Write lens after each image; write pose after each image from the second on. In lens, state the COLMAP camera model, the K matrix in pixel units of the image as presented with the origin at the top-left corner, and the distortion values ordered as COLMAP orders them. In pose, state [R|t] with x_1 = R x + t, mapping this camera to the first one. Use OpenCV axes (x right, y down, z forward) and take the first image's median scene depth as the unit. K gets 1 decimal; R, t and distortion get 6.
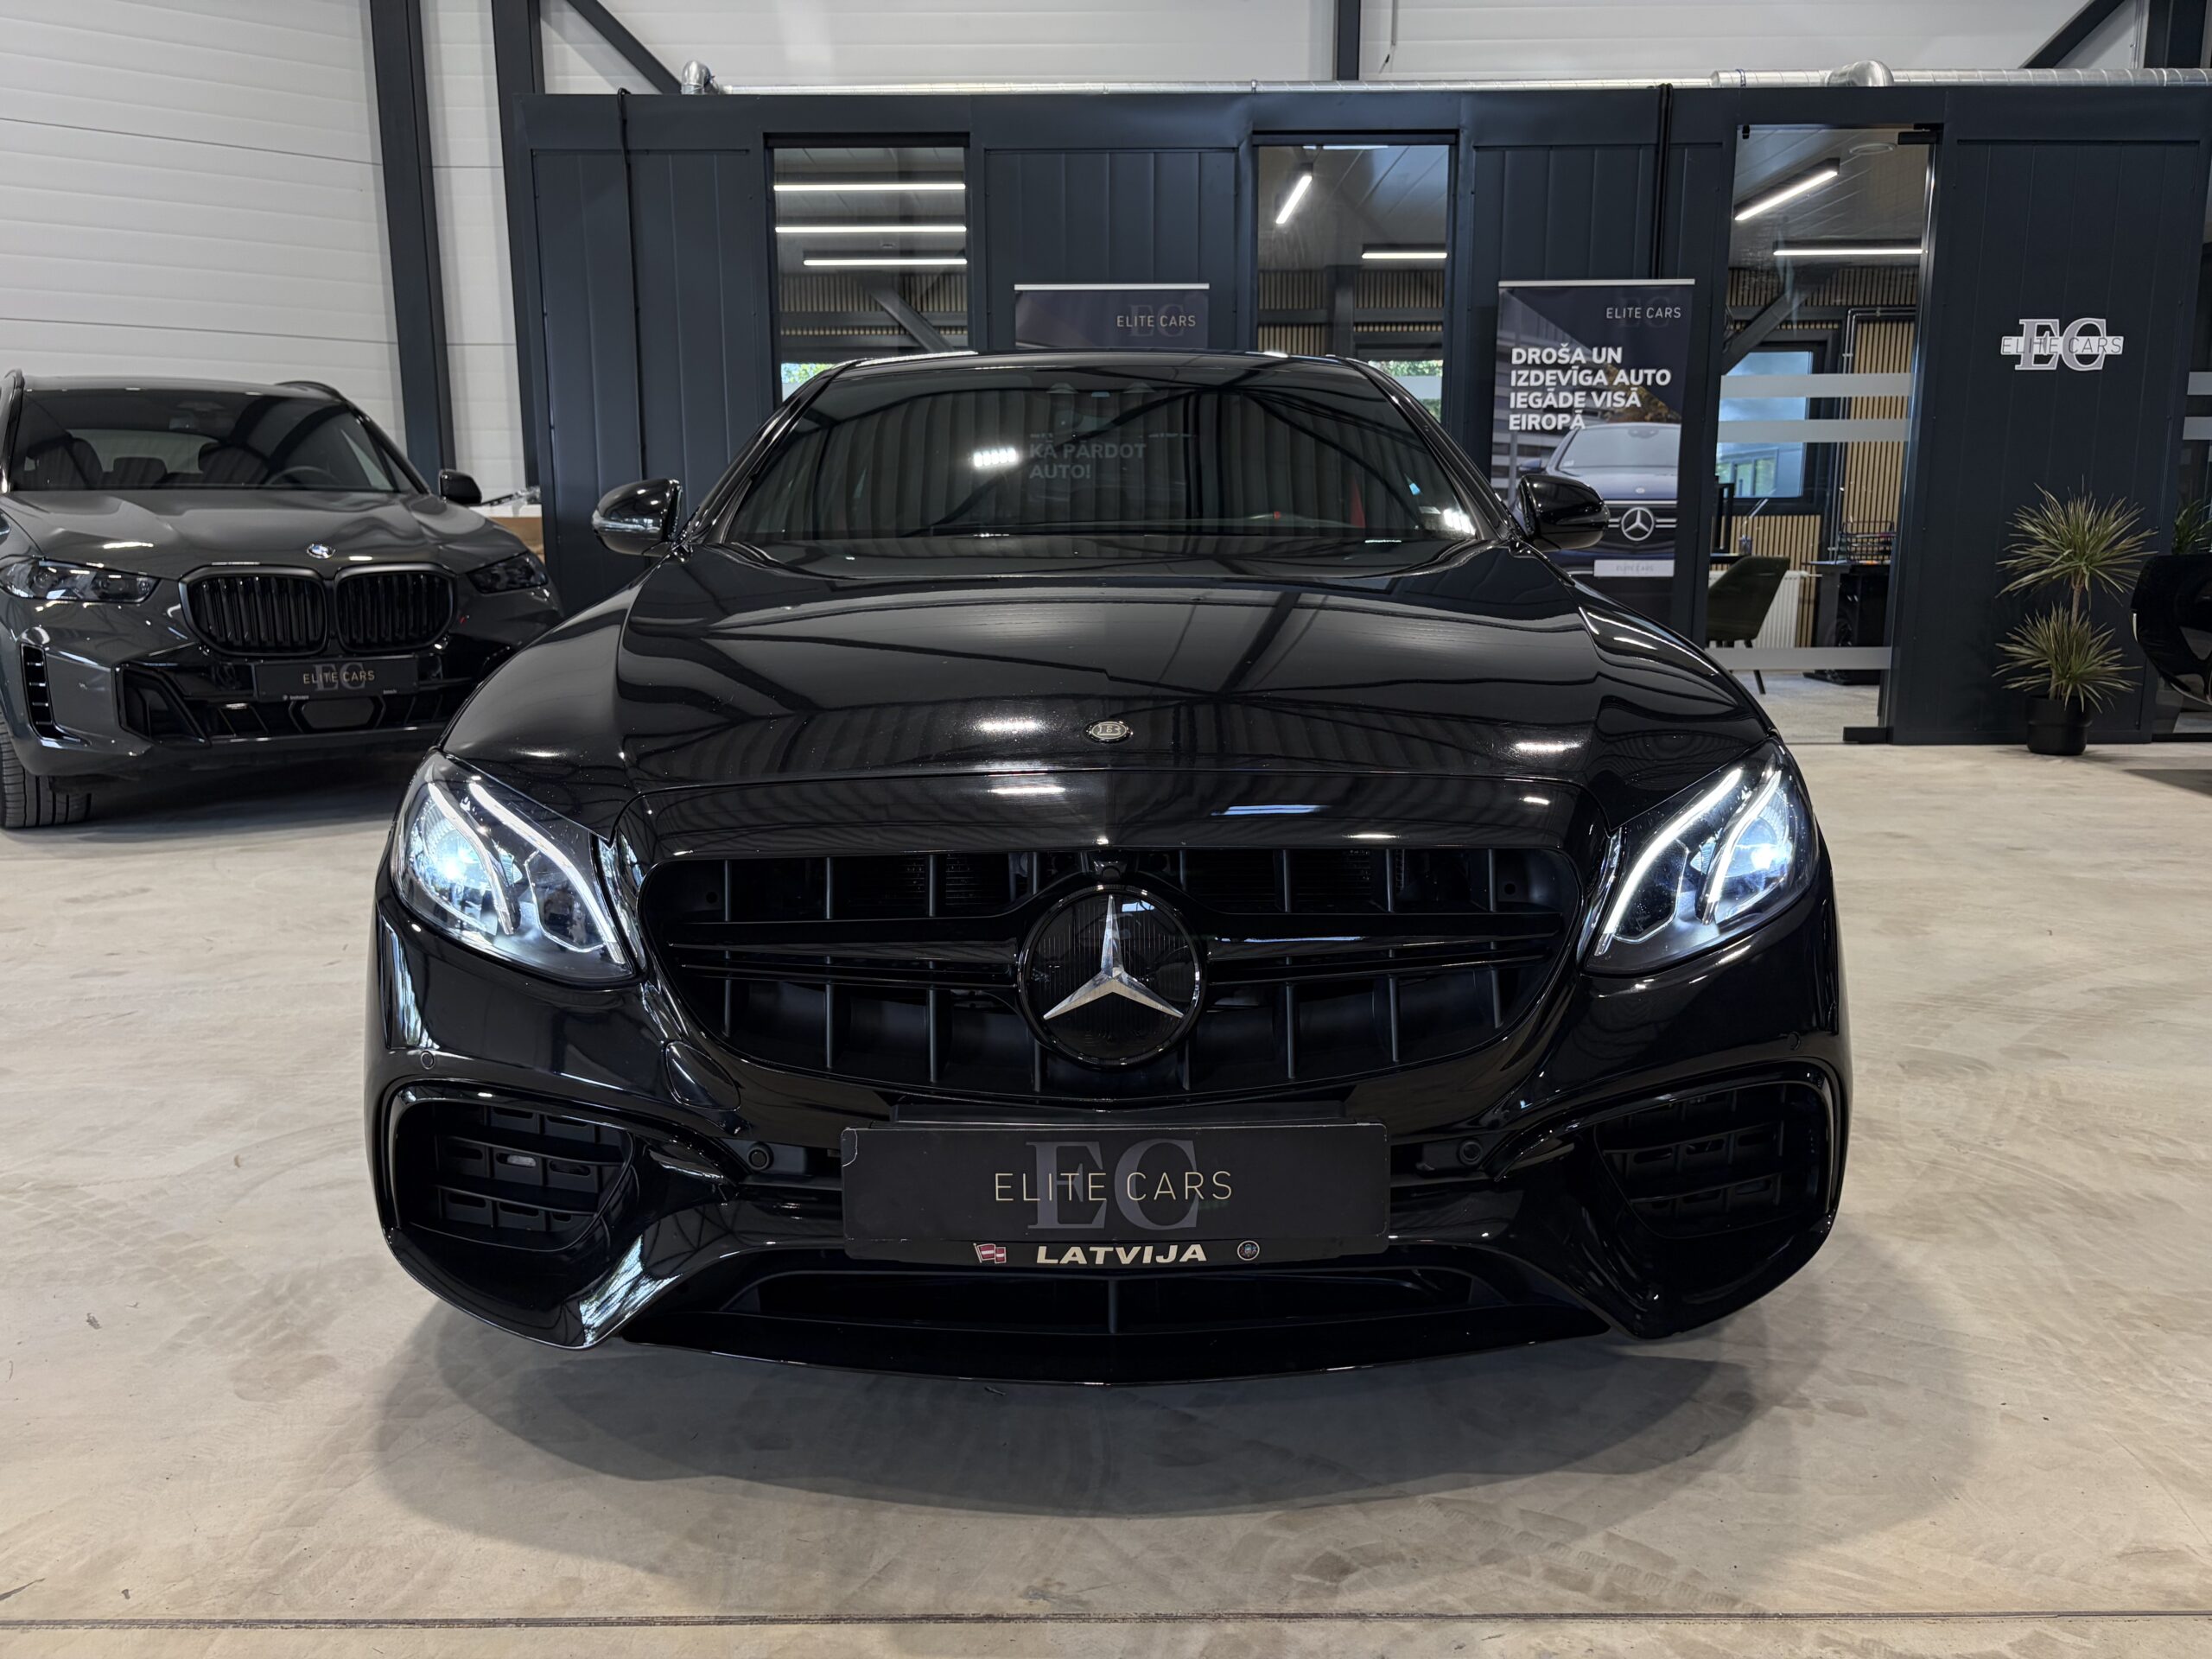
lens RADIAL K [[1680.9, 0, 1110.1], [0, 1680.9, 831.5], [0, 0, 1]] dist [0.031429, -0.046819]
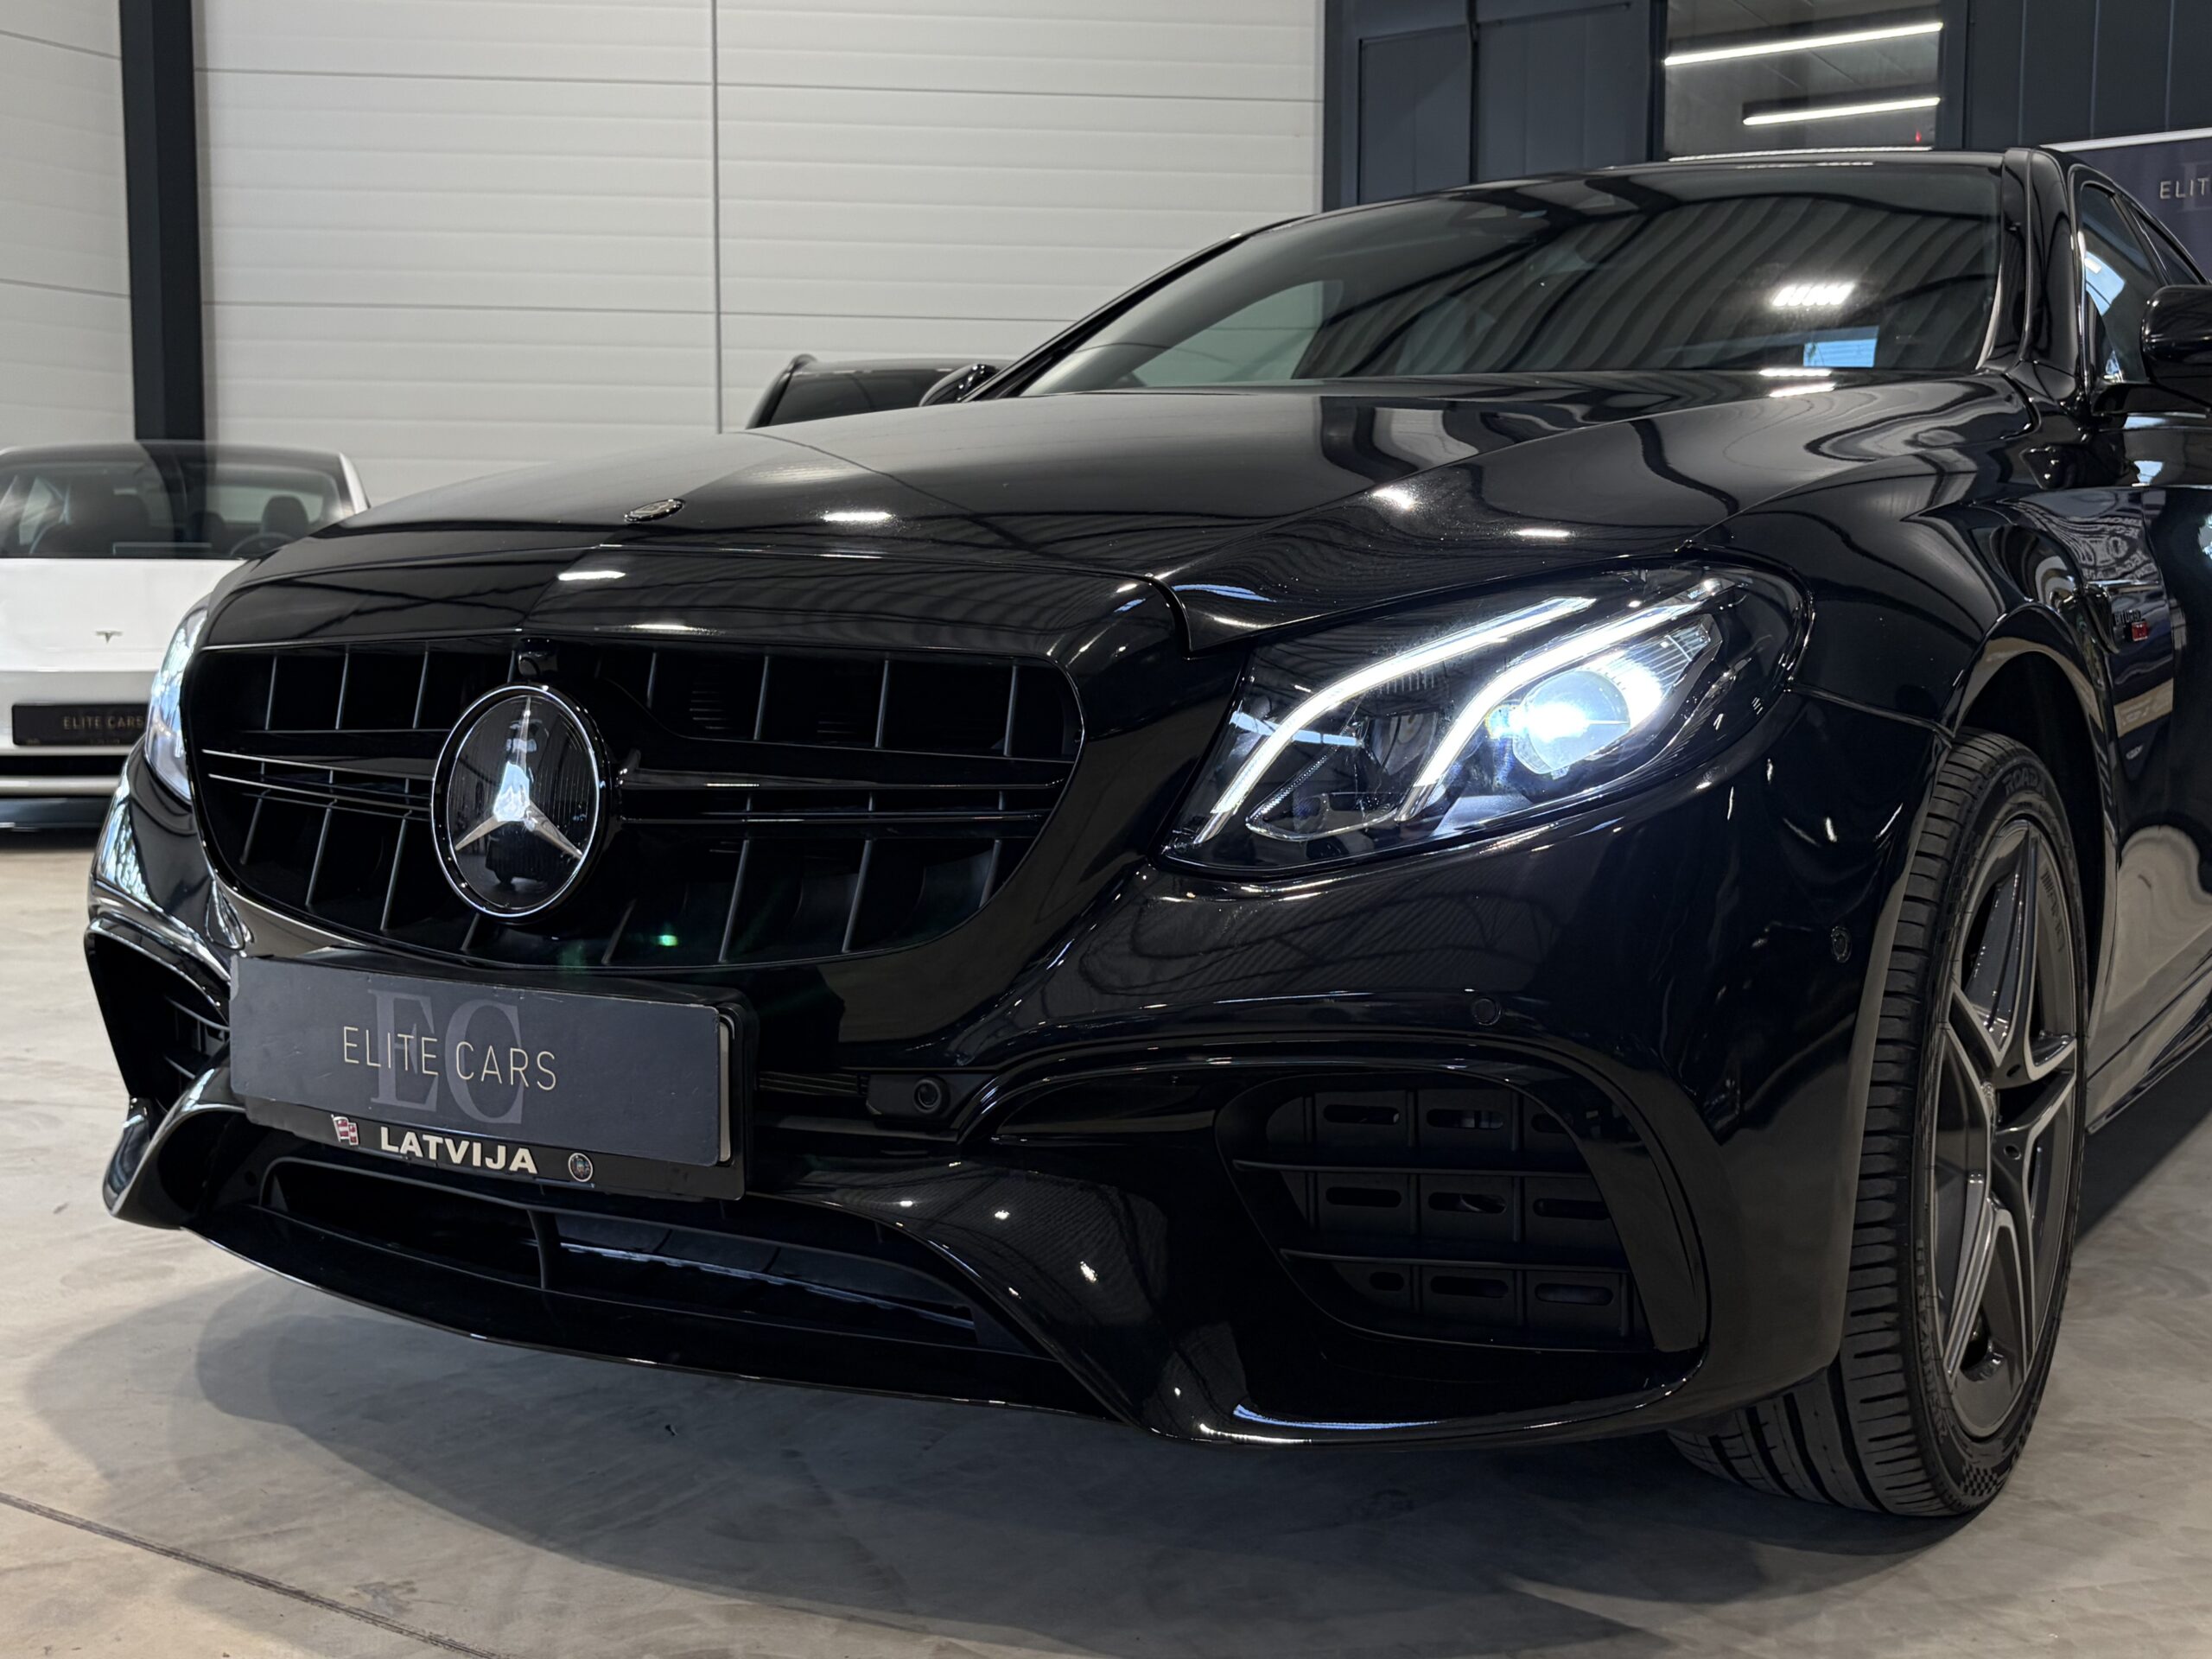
lens RADIAL K [[2434.5, 0, 1094.3], [0, 2434.5, 824.9], [0, 0, 1]] dist [0.003685, 0.000000]
pose [[0.839990, 0.053770, -0.539931, 0.843562], [-0.101420, 0.993100, -0.058883, 0.139016], [0.533039, 0.104221, 0.839647, 0.206016]]
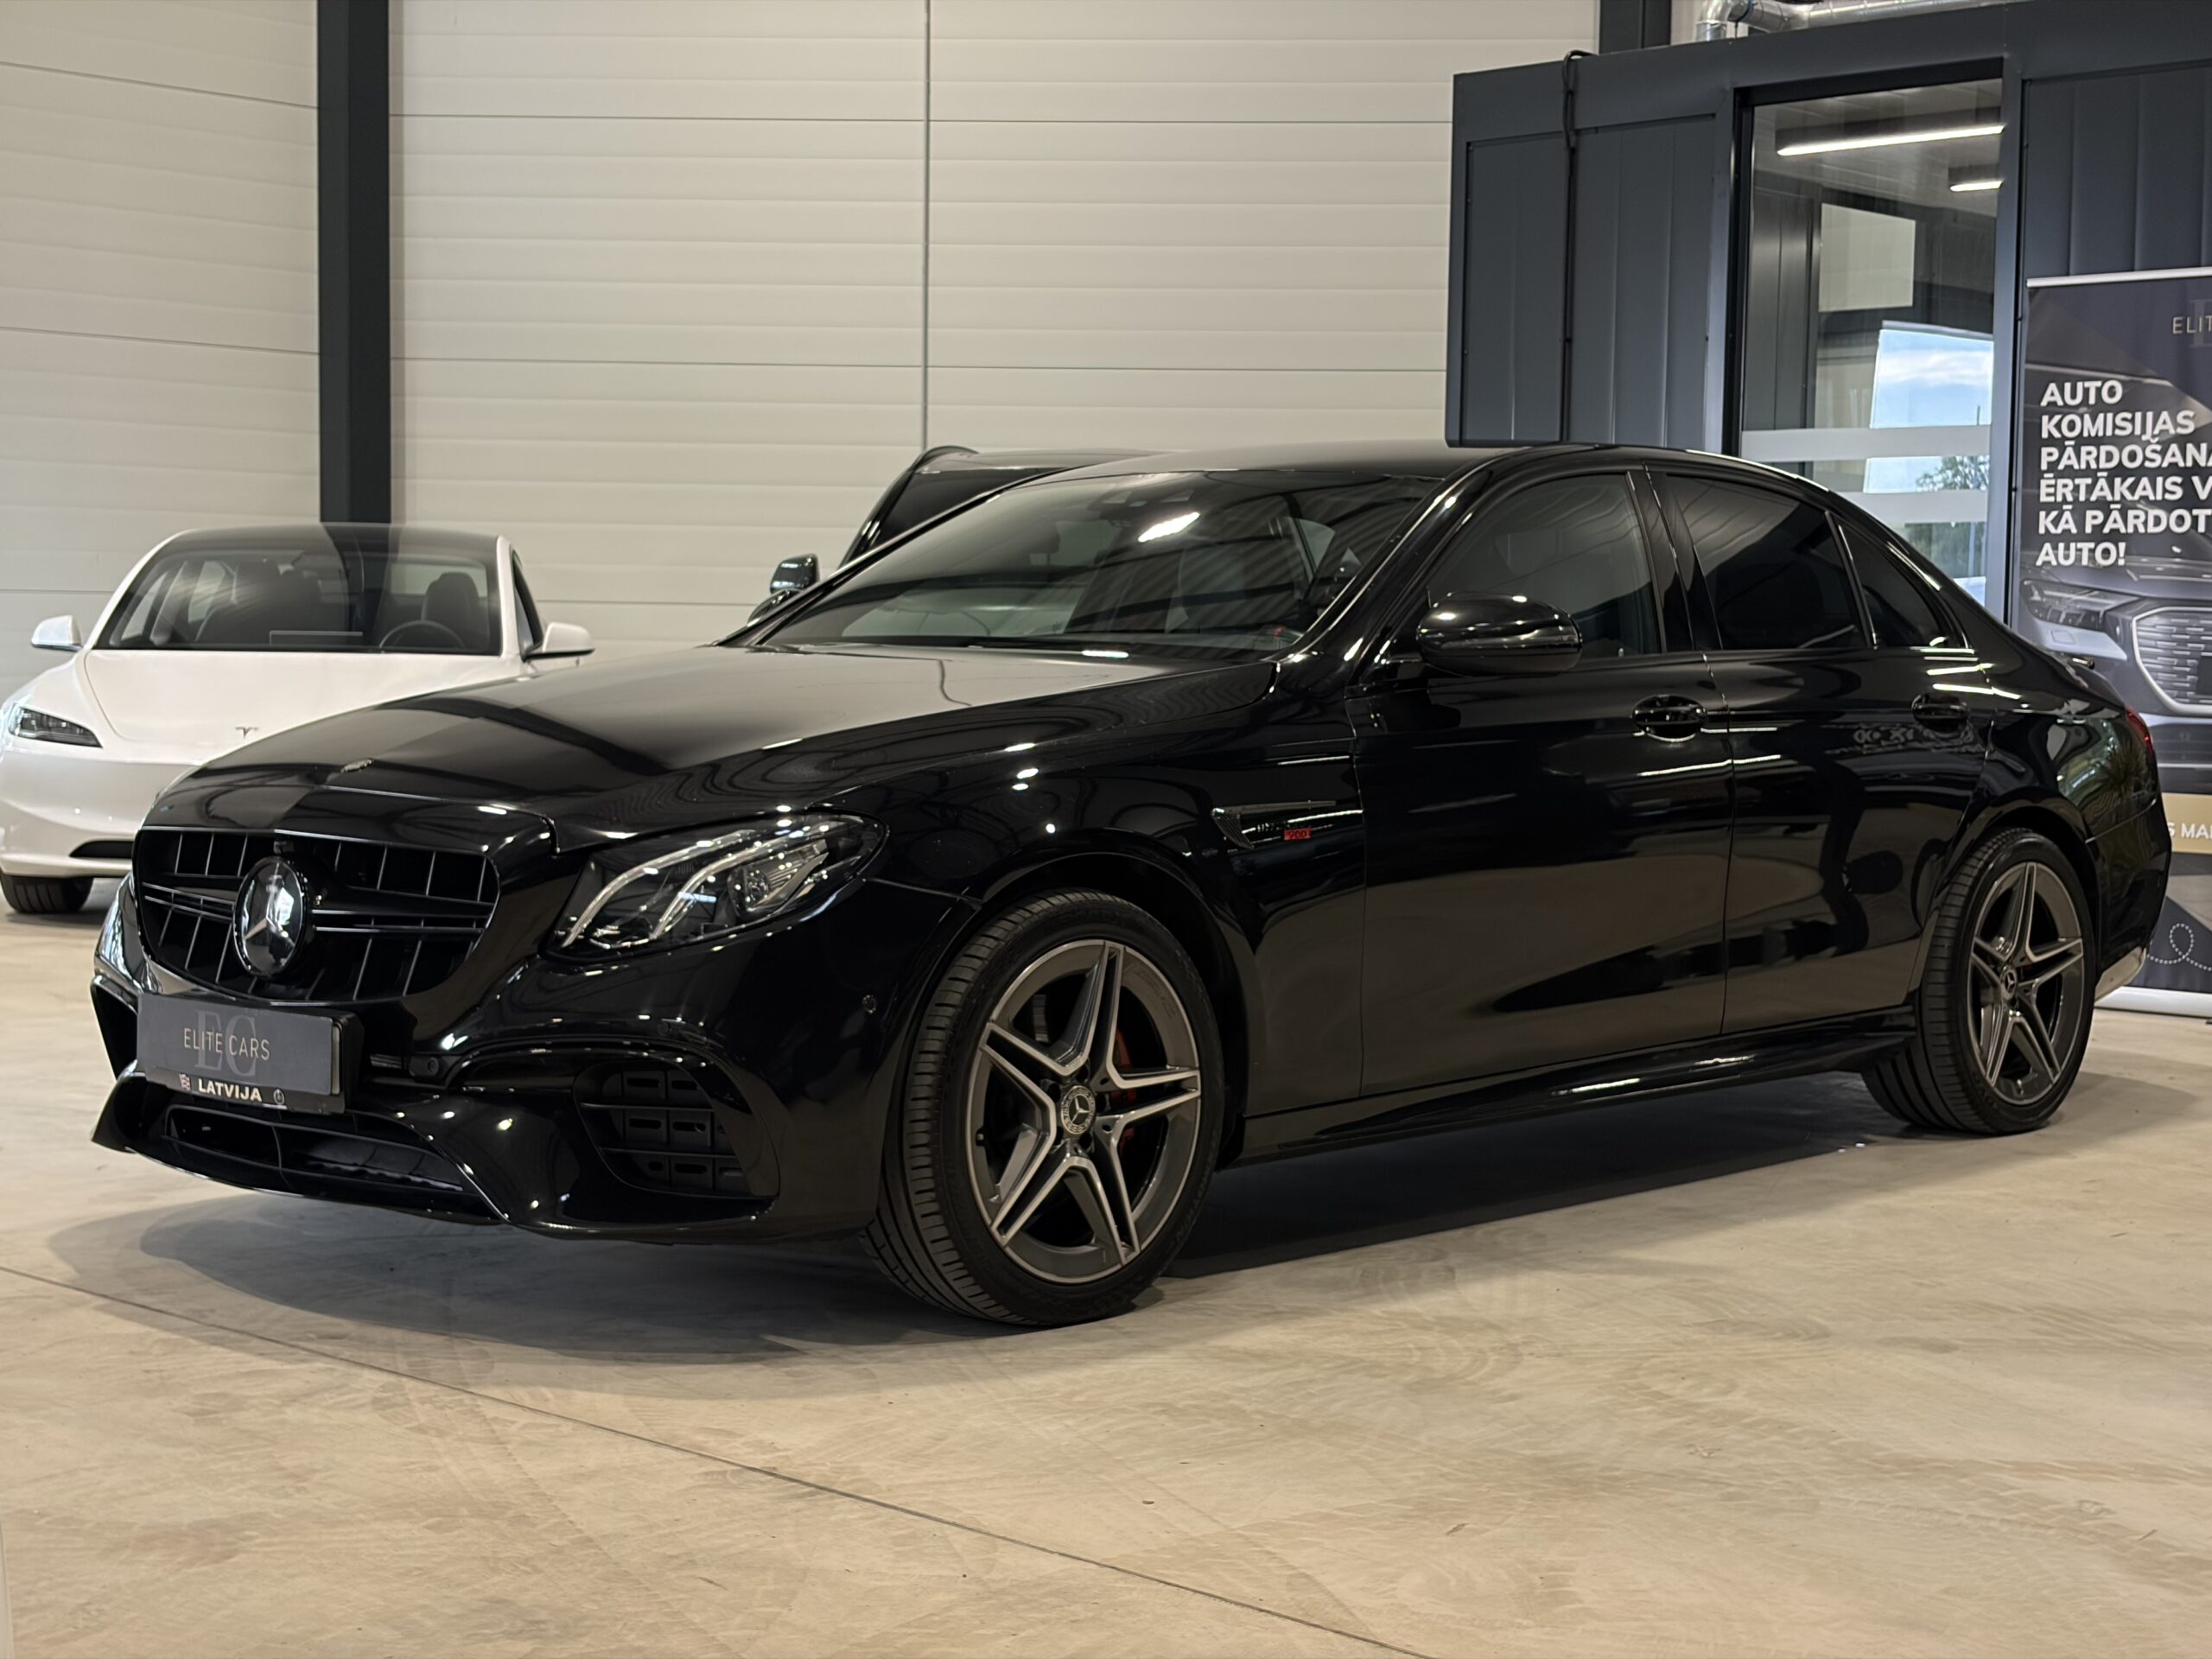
lens RADIAL K [[3270.7, 0, 1112.6], [0, 3270.7, 832.8], [0, 0, 1]] dist [-0.035602, 0.000000]
pose [[0.742449, 0.052739, -0.667824, 2.597670], [-0.131012, 0.989077, -0.067542, 0.112615], [0.656967, 0.137639, 0.741248, -0.721083]]
